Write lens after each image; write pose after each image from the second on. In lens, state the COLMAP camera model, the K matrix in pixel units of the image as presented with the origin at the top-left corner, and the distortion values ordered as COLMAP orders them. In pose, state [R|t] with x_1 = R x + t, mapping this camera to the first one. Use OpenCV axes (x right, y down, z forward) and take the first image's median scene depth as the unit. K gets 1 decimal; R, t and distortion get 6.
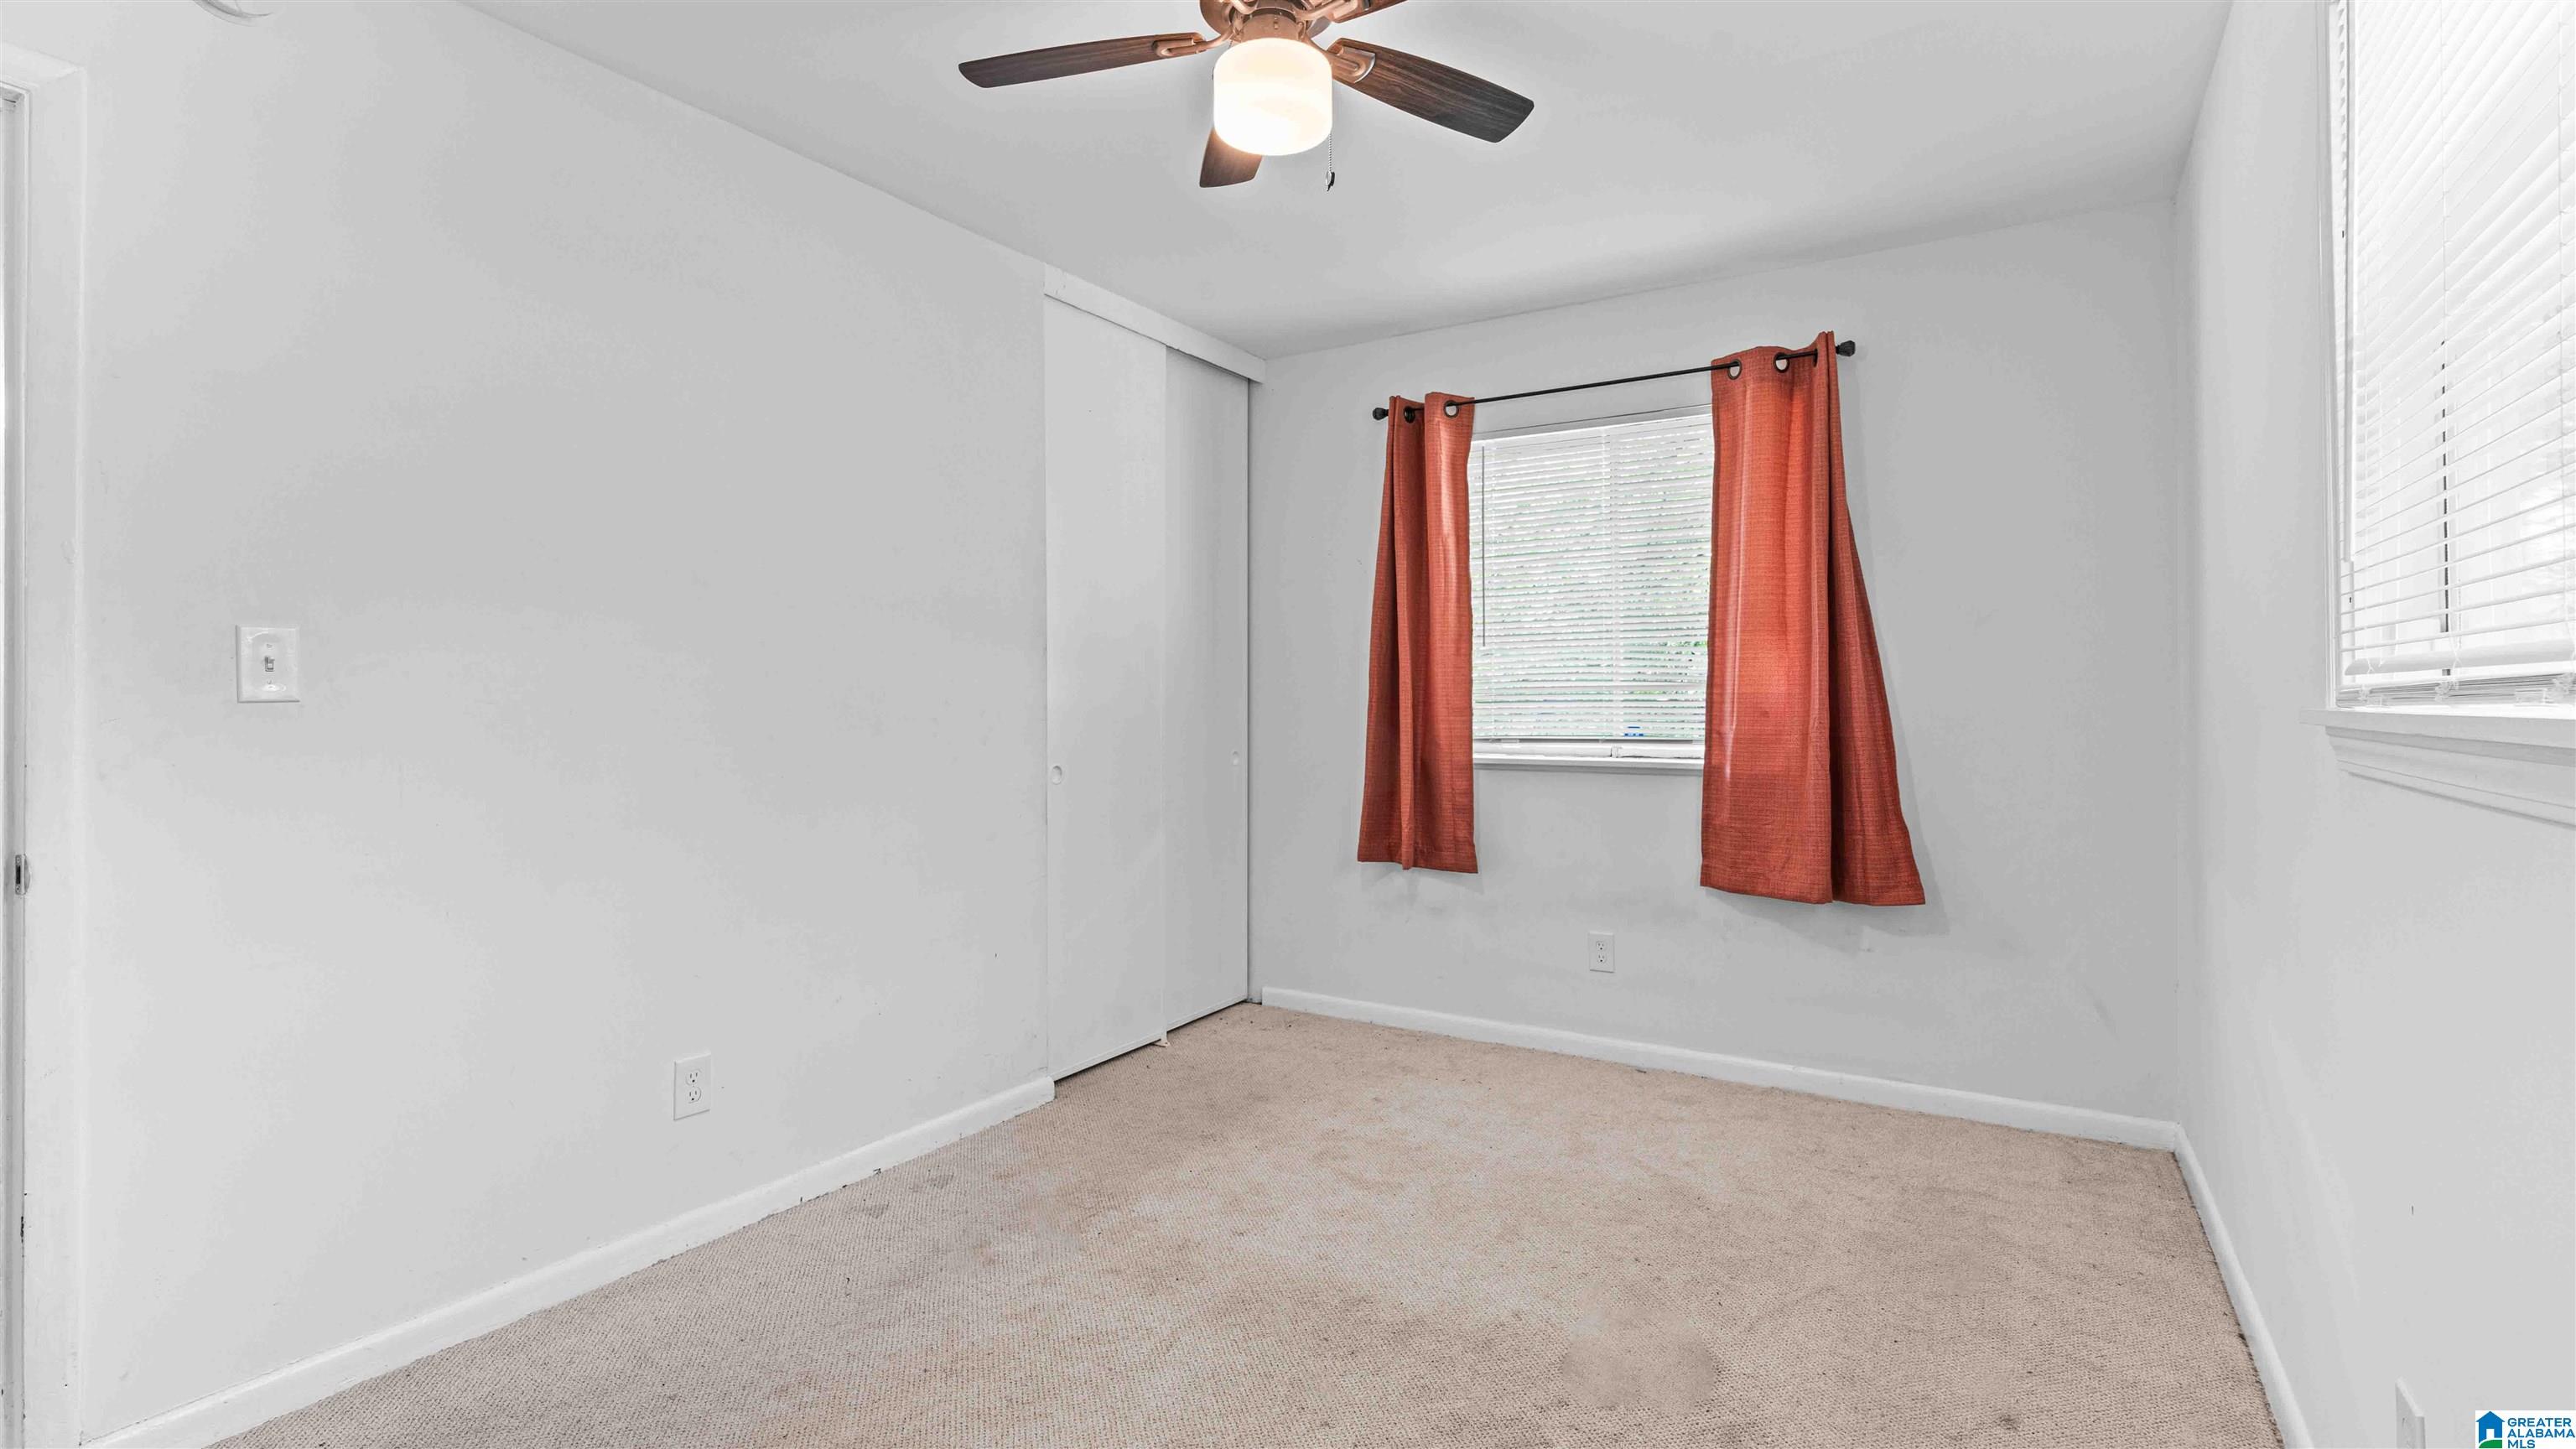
lens RADIAL K [[1187.8, 0, 1292.1], [0, 1187.8, 714.4], [0, 0, 1]] dist [-0.014396, 0.000594]
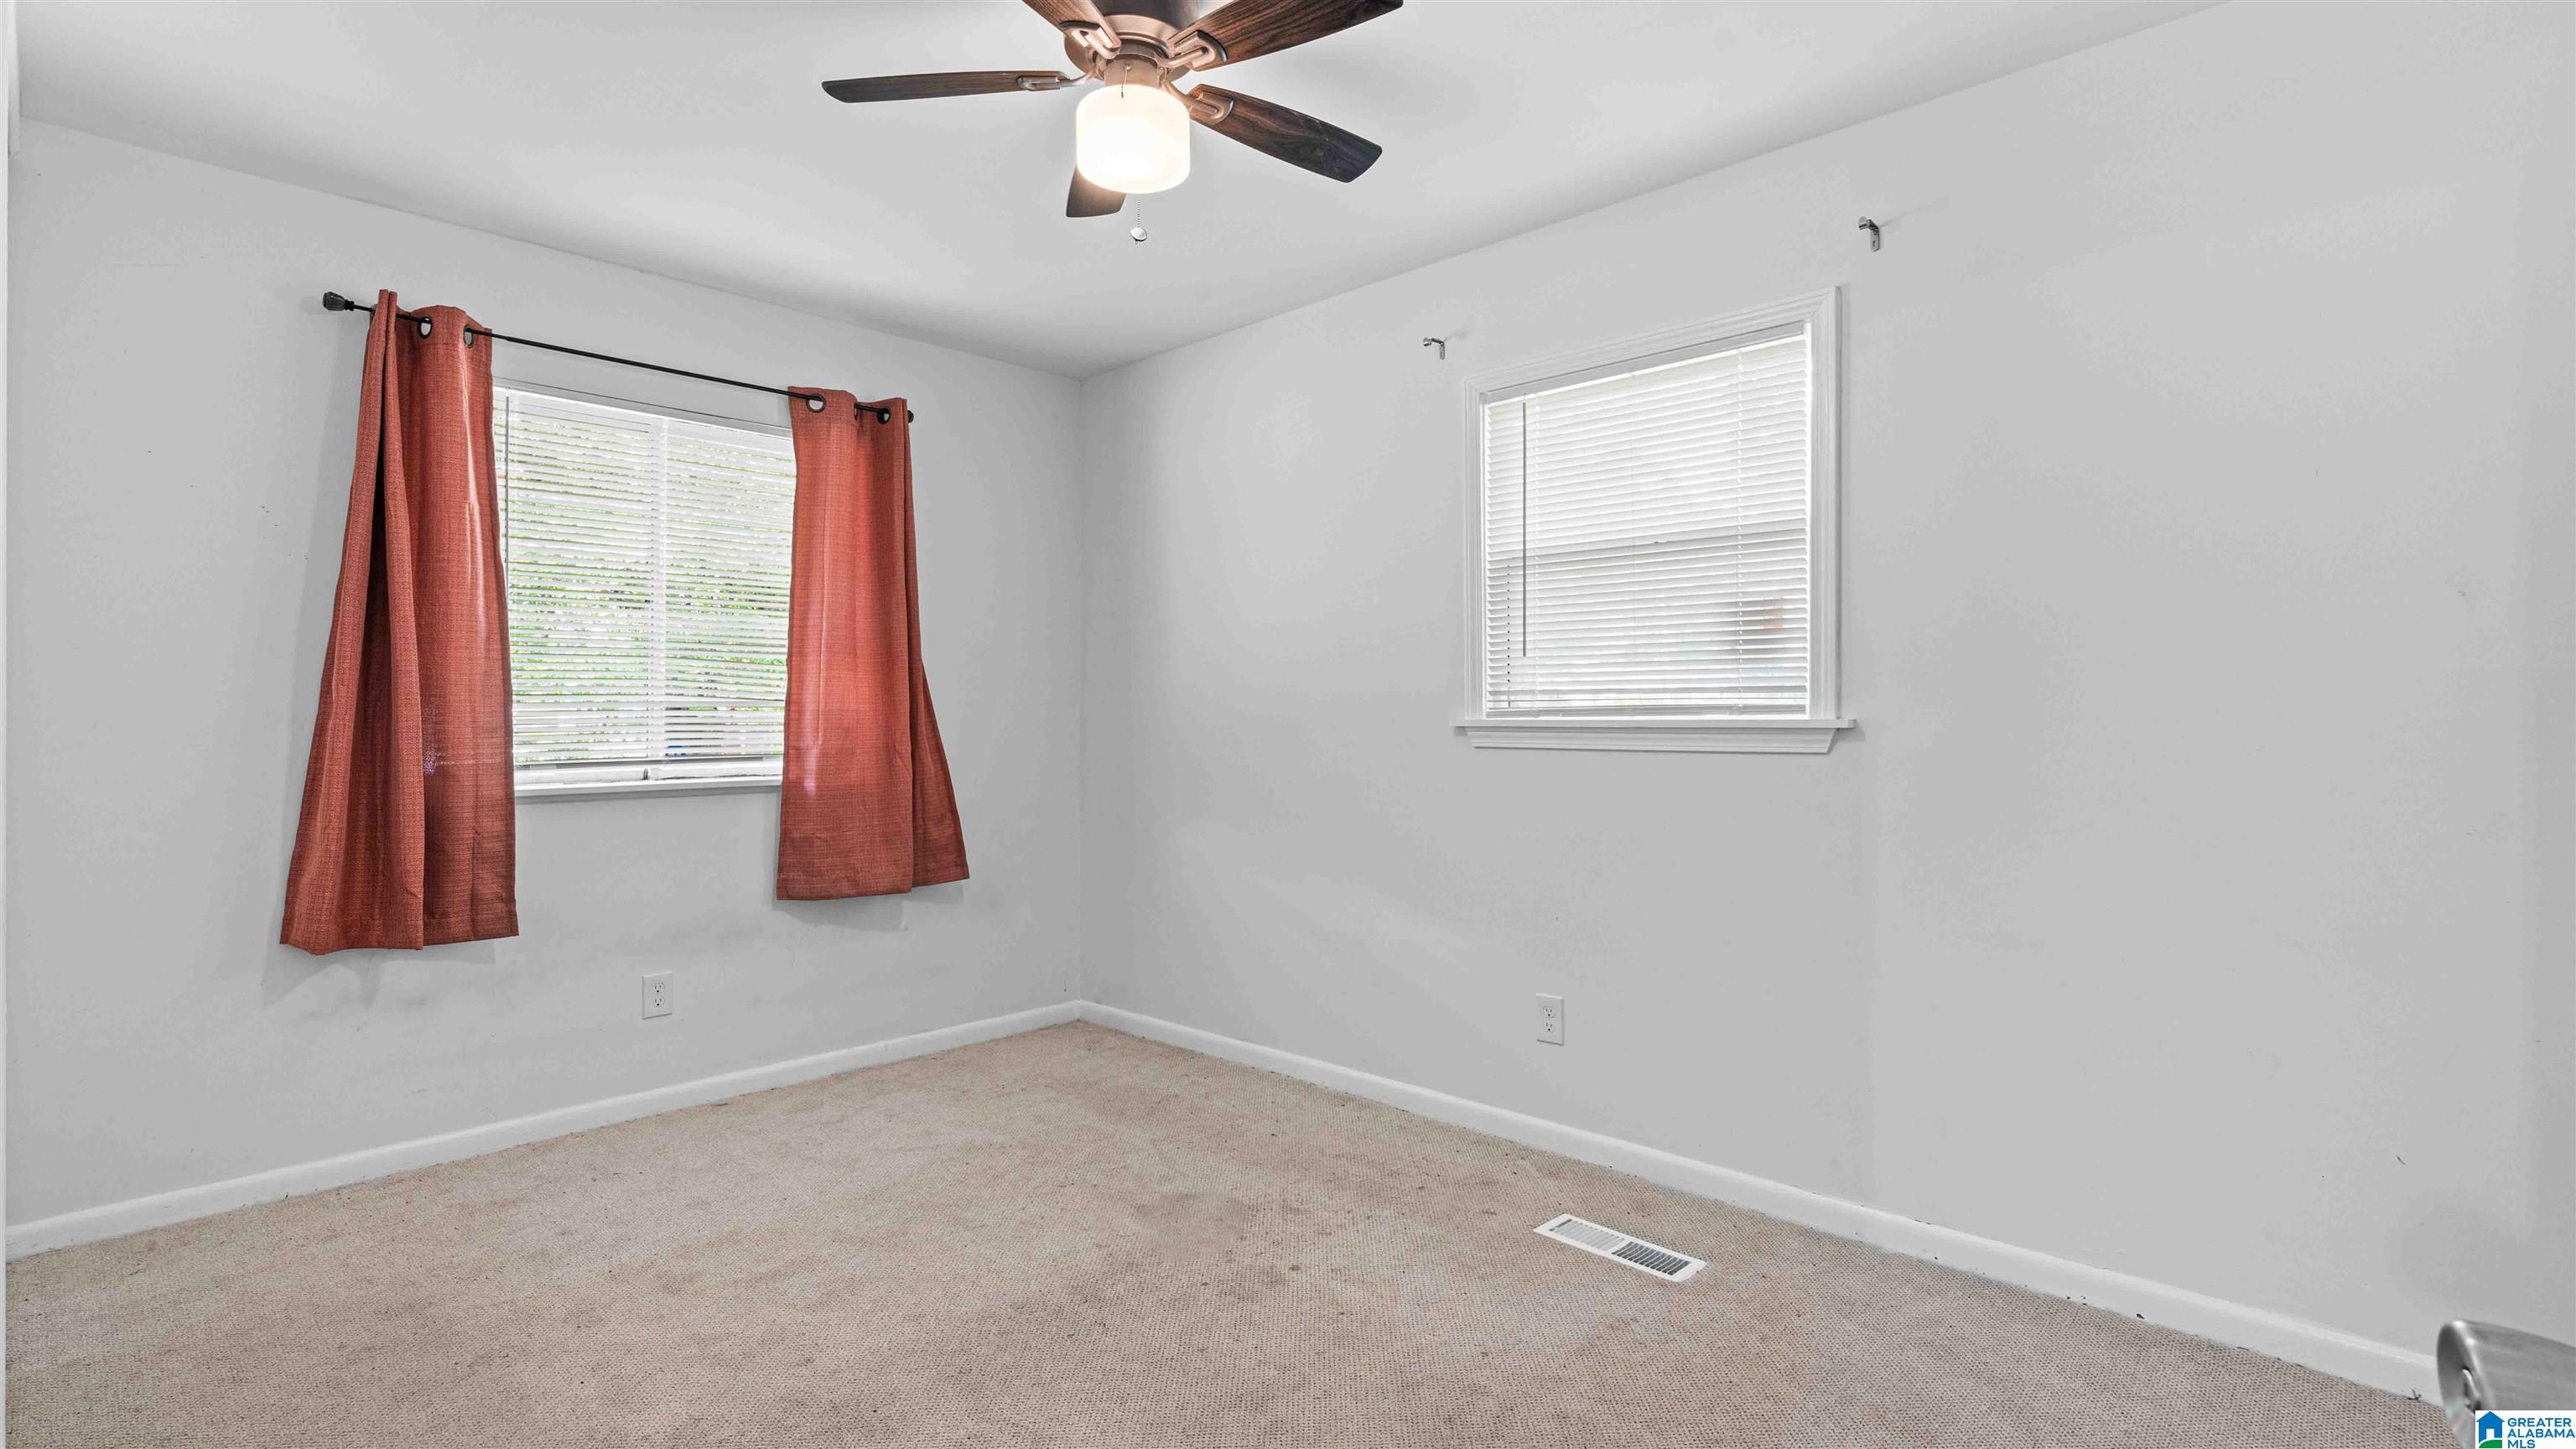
lens RADIAL K [[1206.1, 0, 1289.6], [0, 1206.1, 740.6], [0, 0, 1]] dist [-0.005443, 0.000409]
pose [[0.193803, -0.018761, 0.980861, -0.587030], [0.014784, 0.999759, 0.016201, -0.002042], [-0.980929, 0.011361, 0.194034, 0.371828]]
